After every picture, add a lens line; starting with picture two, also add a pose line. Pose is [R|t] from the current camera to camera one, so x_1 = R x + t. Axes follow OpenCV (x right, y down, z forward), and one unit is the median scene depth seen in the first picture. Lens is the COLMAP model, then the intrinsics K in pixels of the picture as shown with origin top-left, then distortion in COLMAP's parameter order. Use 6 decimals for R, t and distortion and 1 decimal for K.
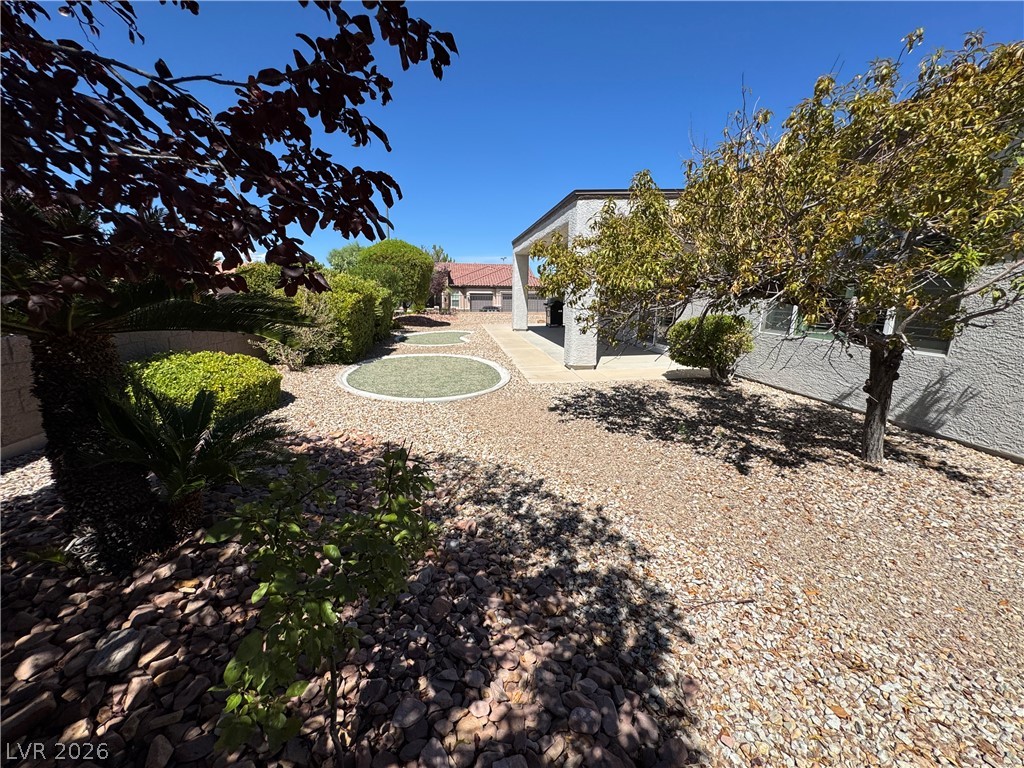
lens RADIAL K [[414.0, 0, 512.0], [0, 414.0, 384.0], [0, 0, 1]] dist [-0.000176, 0.000012]
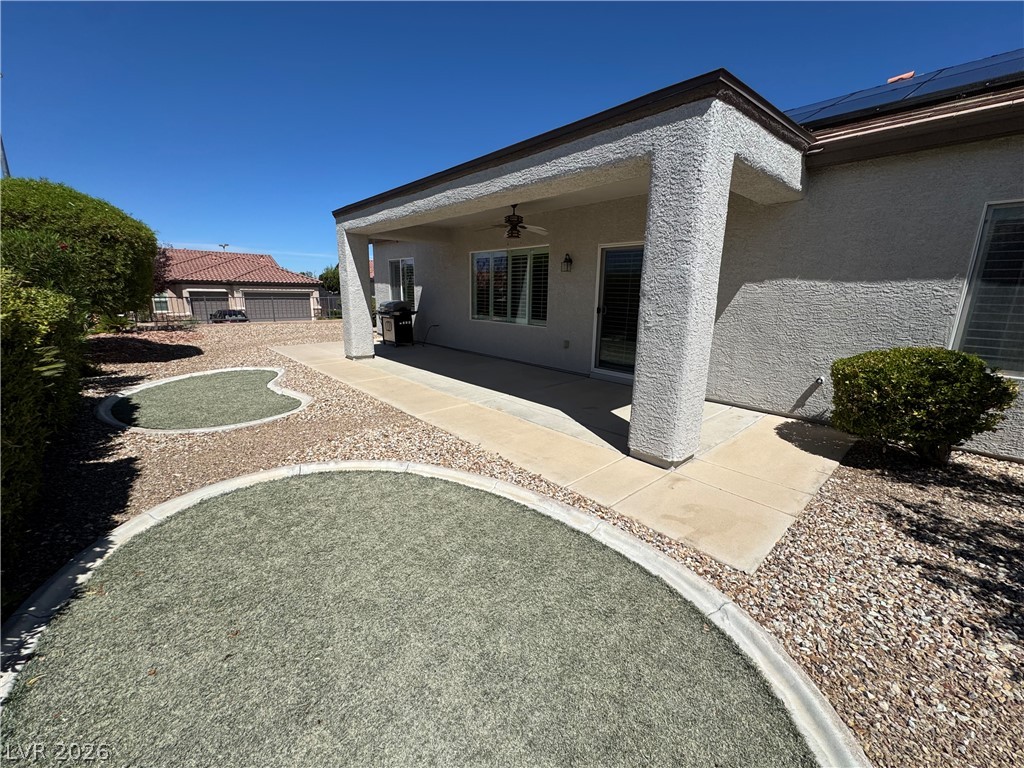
lens RADIAL K [[414.0, 0, 512.0], [0, 414.0, 384.0], [0, 0, 1]] dist [-0.000176, 0.000012]
pose [[0.830911, -0.118843, 0.543565, -0.126317], [0.114750, 0.992523, 0.041591, -0.084484], [-0.544444, 0.027815, 0.838336, 0.336995]]
